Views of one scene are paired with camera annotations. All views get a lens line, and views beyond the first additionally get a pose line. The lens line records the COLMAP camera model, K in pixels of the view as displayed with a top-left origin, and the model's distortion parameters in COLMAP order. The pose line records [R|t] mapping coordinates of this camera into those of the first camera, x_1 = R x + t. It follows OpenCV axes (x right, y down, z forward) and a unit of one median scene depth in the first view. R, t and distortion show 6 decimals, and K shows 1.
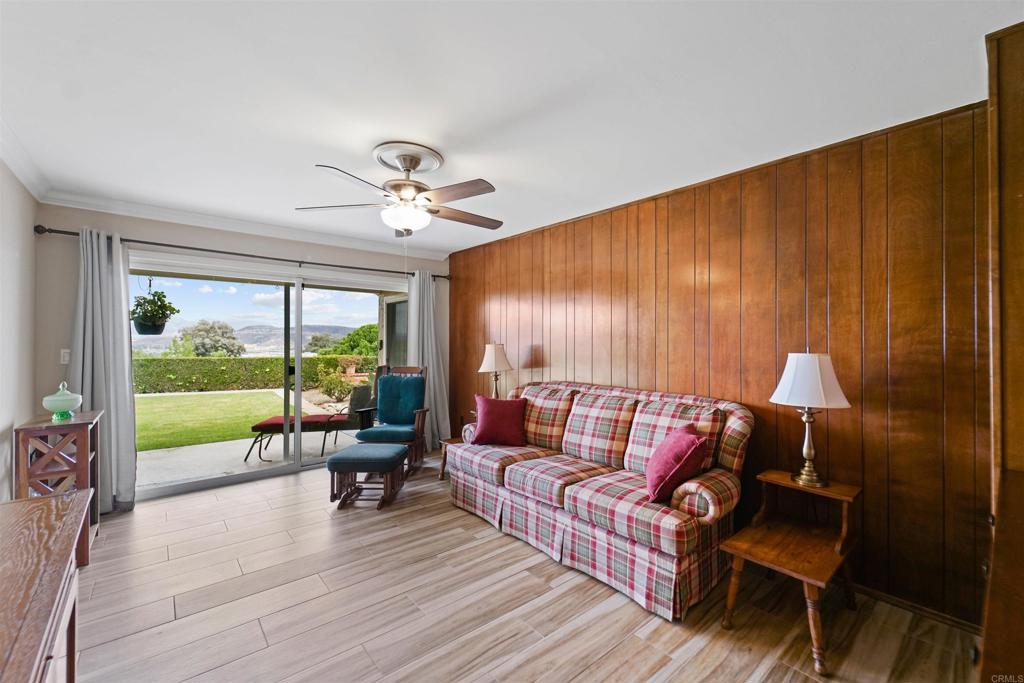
lens RADIAL K [[414.0, 0, 514.6], [0, 414.0, 336.7], [0, 0, 1]] dist [0.001304, 0.000048]
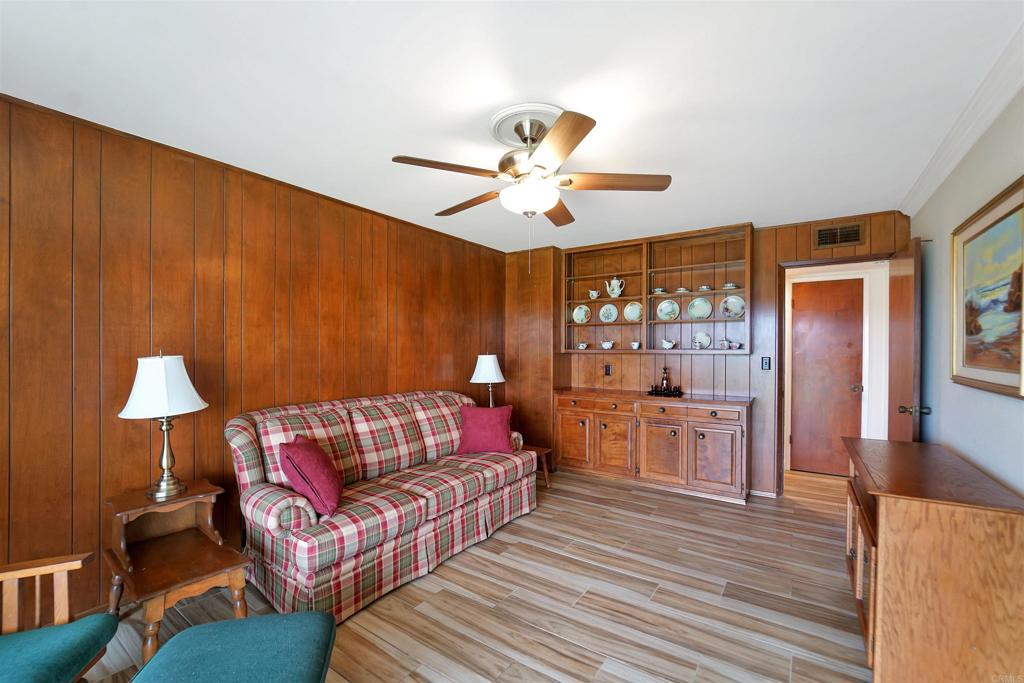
lens RADIAL K [[420.1, 0, 510.2], [0, 420.1, 347.7], [0, 0, 1]] dist [0.001944, 0.000087]
pose [[-0.225435, -0.010854, 0.974198, -0.968045], [-0.017646, 0.999819, 0.007056, -0.006759], [-0.974098, -0.015600, -0.225585, 1.099310]]
